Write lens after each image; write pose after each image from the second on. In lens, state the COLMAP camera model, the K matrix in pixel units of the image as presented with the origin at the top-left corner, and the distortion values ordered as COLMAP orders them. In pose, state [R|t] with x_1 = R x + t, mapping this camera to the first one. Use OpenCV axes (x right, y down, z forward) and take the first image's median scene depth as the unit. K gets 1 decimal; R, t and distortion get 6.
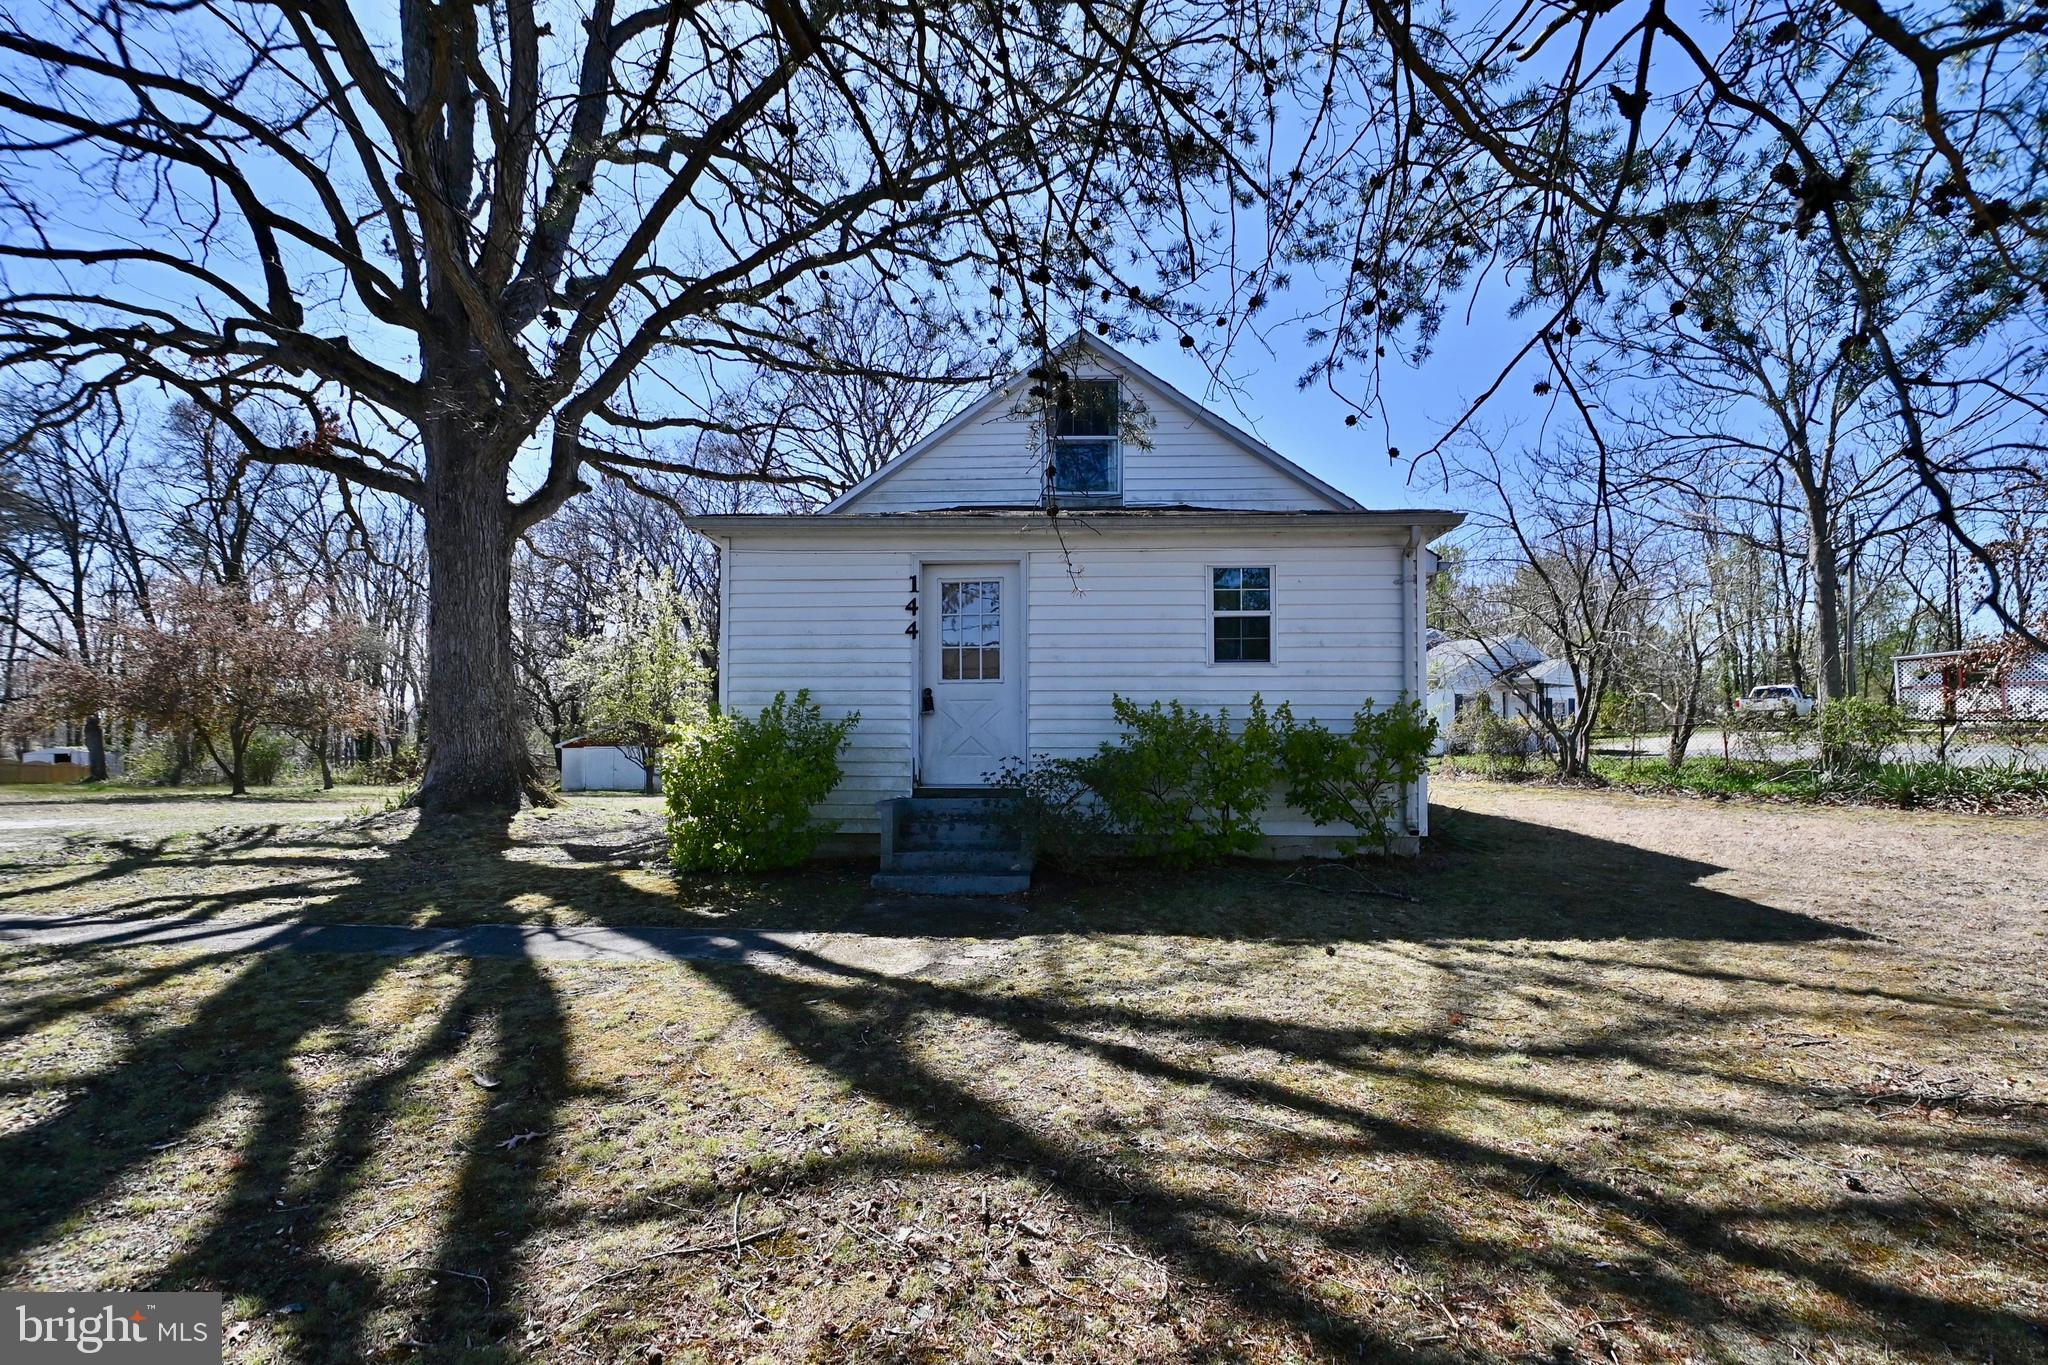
lens RADIAL K [[912.9, 0, 1037.6], [0, 912.9, 712.9], [0, 0, 1]] dist [0.014499, -0.023015]
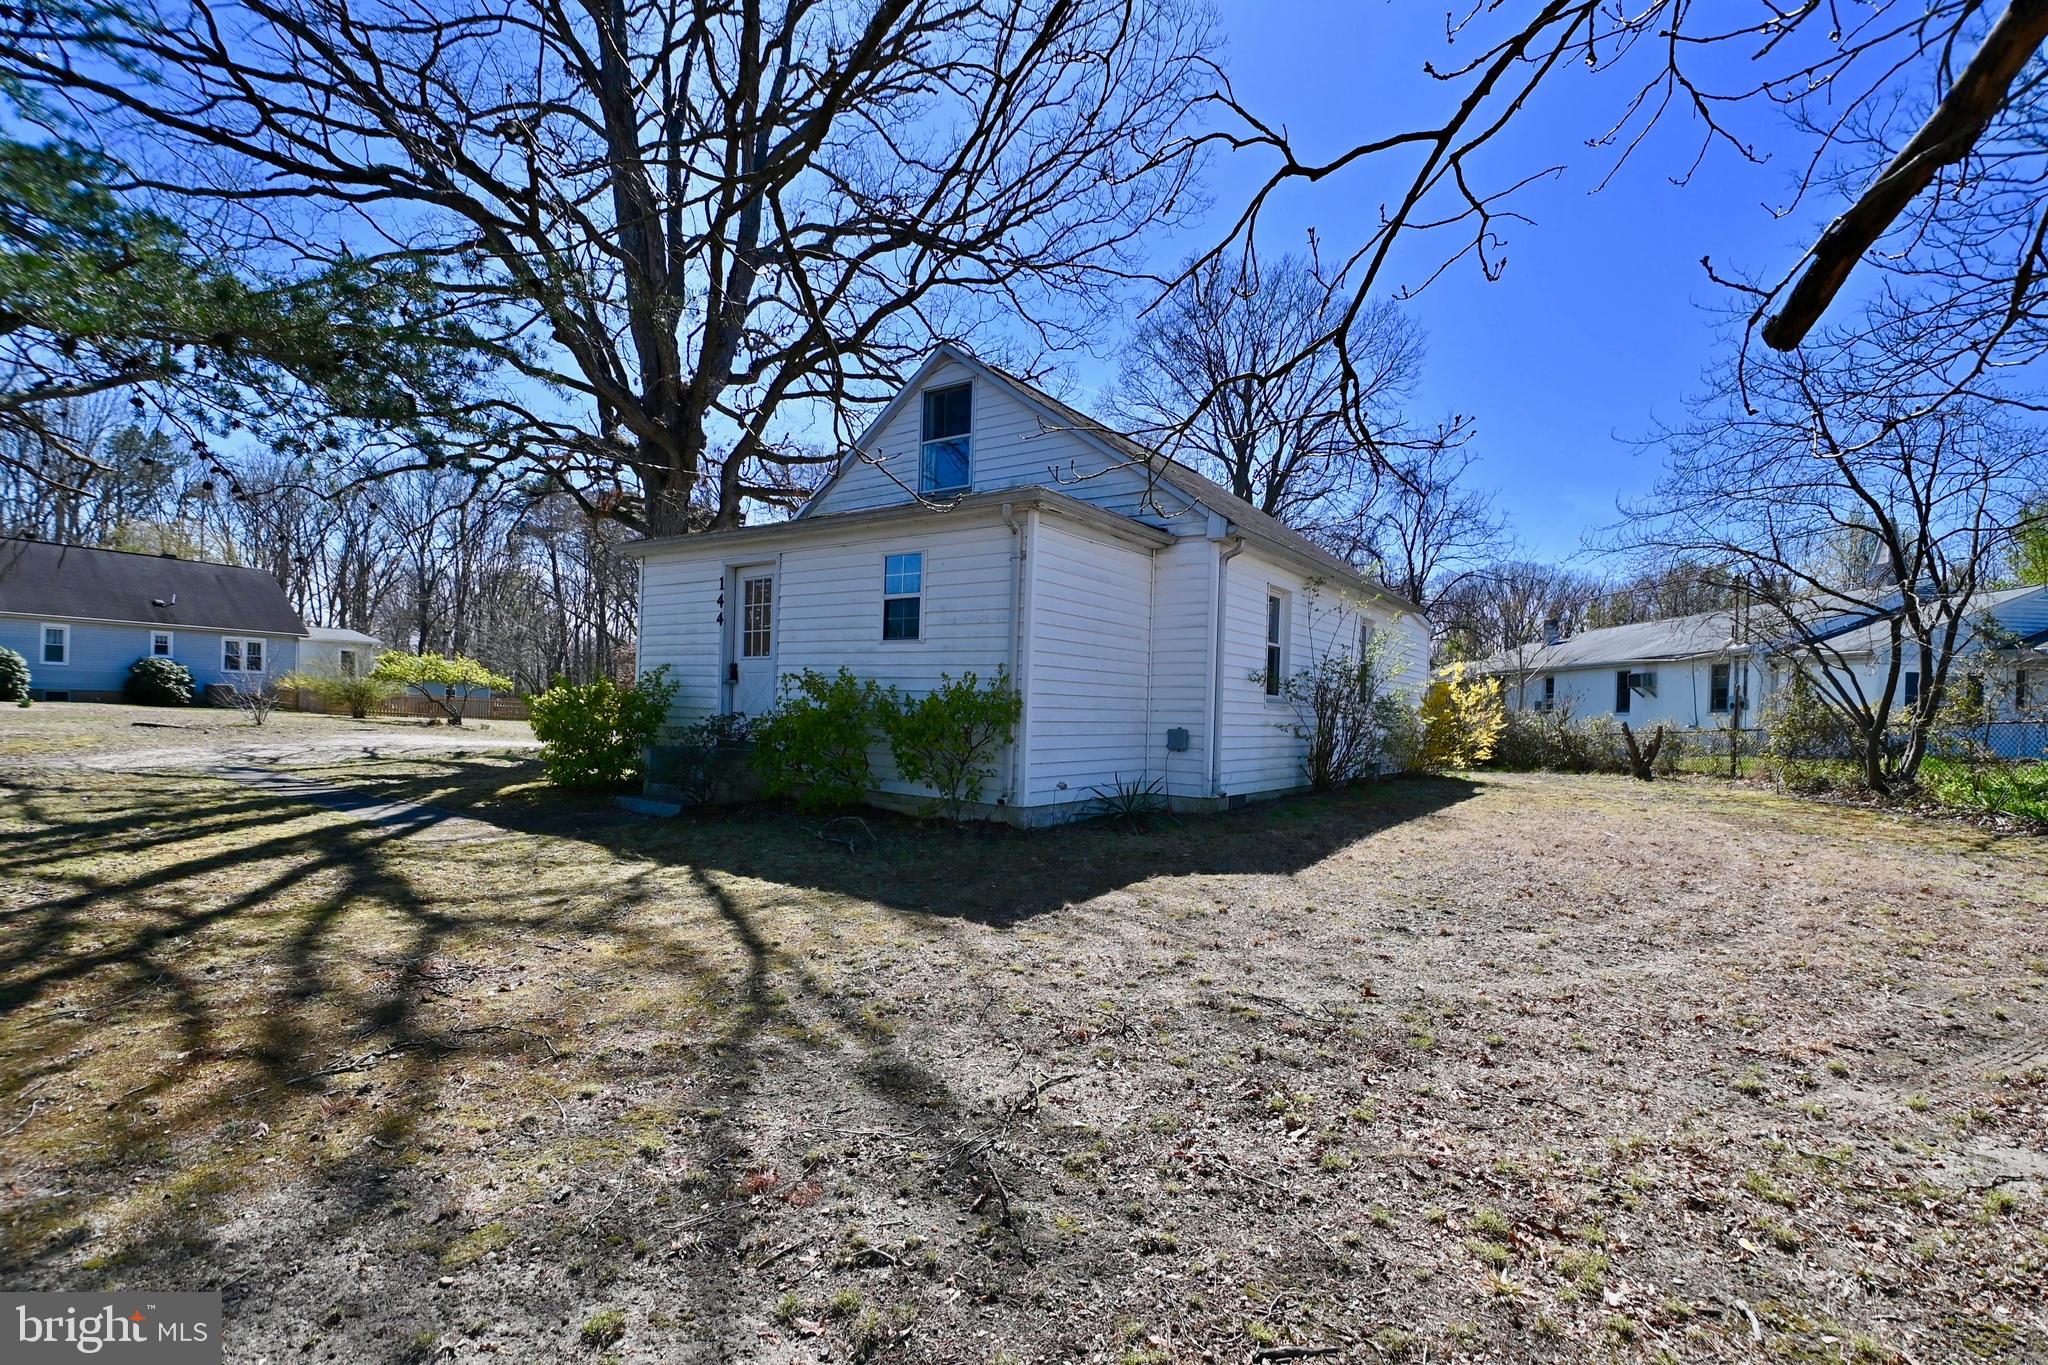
lens RADIAL K [[912.9, 0, 1037.6], [0, 912.9, 712.9], [0, 0, 1]] dist [0.014499, -0.023015]
pose [[0.838746, 0.027294, -0.543838, 1.005056], [-0.009054, 0.999304, 0.036189, -0.007394], [0.544447, -0.025430, 0.838410, 0.148049]]
